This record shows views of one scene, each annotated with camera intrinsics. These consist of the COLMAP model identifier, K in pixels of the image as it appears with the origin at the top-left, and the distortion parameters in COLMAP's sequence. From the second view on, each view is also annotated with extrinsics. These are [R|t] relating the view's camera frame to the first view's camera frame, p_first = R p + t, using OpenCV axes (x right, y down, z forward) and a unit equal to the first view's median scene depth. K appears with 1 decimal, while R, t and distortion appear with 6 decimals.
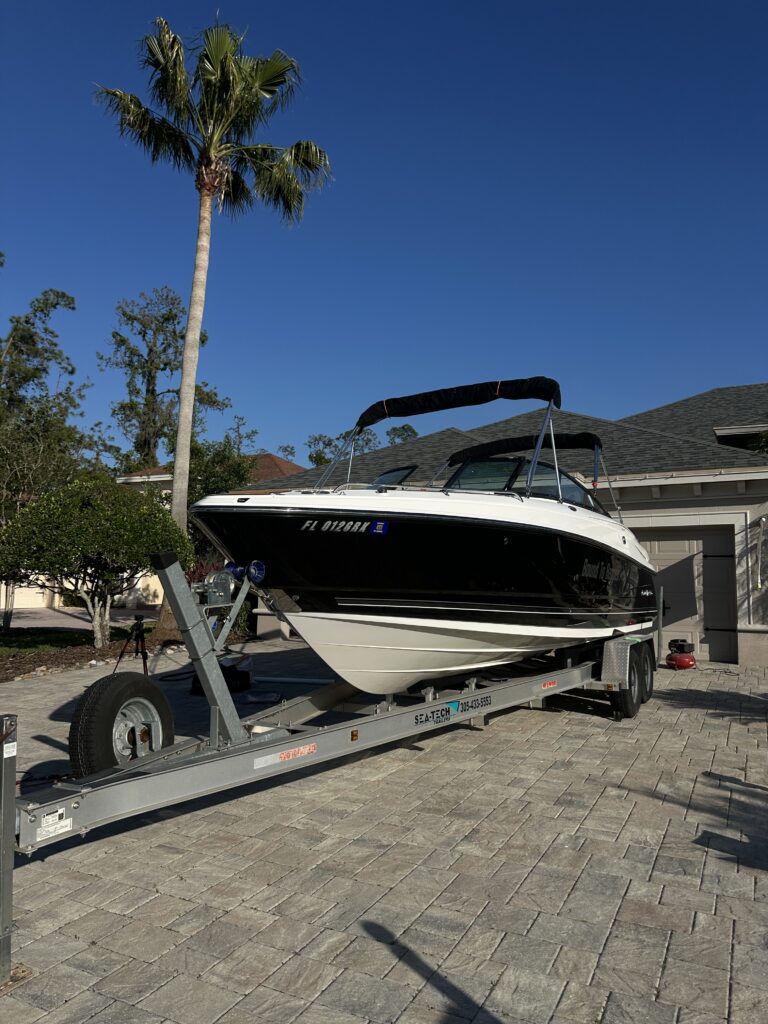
lens RADIAL K [[714.7, 0, 384.0], [0, 714.7, 512.0], [0, 0, 1]] dist [-0.012062, -0.006094]
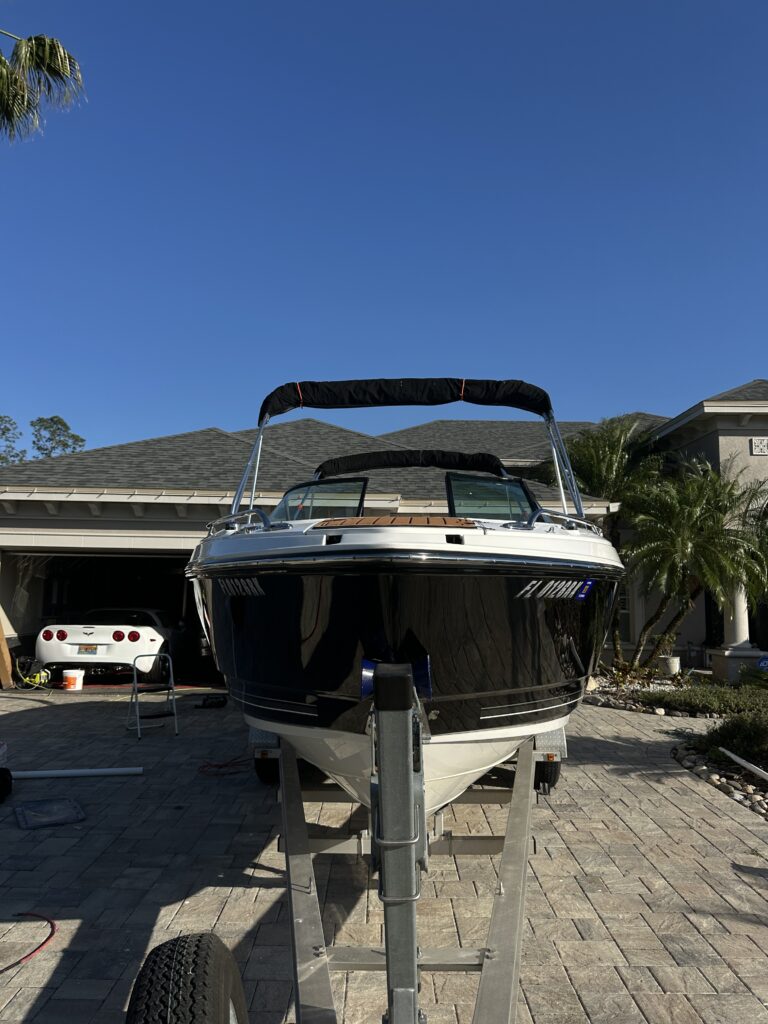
lens RADIAL K [[714.7, 0, 384.0], [0, 714.7, 512.0], [0, 0, 1]] dist [-0.012062, -0.006094]
pose [[0.883456, 0.060377, 0.464608, -0.271142], [-0.053811, 0.998175, -0.027395, -0.011103], [-0.465414, -0.000798, 0.885093, 0.345646]]
